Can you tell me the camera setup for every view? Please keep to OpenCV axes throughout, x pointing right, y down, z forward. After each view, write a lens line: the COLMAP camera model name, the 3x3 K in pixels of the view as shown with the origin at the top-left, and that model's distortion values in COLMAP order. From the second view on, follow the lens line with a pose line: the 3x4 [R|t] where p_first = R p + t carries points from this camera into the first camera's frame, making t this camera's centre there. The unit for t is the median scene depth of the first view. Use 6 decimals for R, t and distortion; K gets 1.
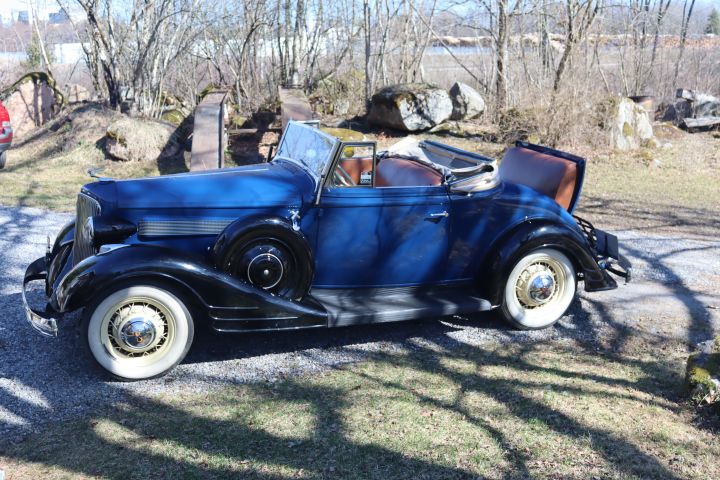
lens RADIAL K [[851.9, 0, 360.0], [0, 851.9, 240.0], [0, 0, 1]] dist [-0.076642, 0.025401]
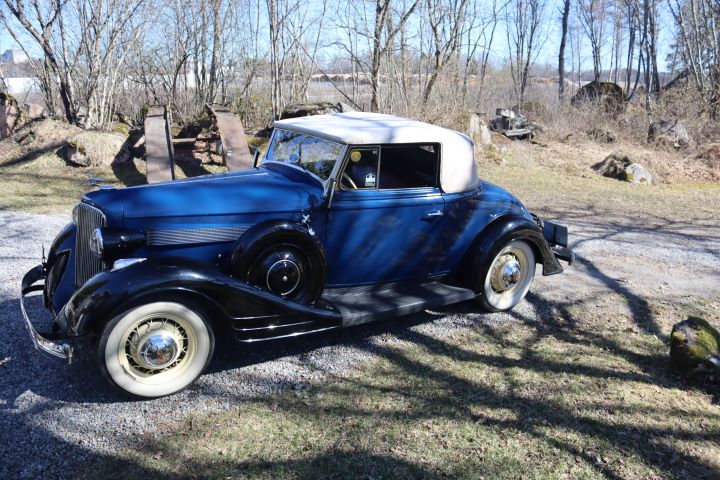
lens RADIAL K [[600.6, 0, 360.0], [0, 600.6, 240.0], [0, 0, 1]] dist [-0.173684, 0.156265]
pose [[0.979814, -0.035298, 0.196771, -0.152170], [0.027814, 0.998785, 0.040674, -0.031184], [-0.197968, -0.034380, 0.979605, 0.290413]]
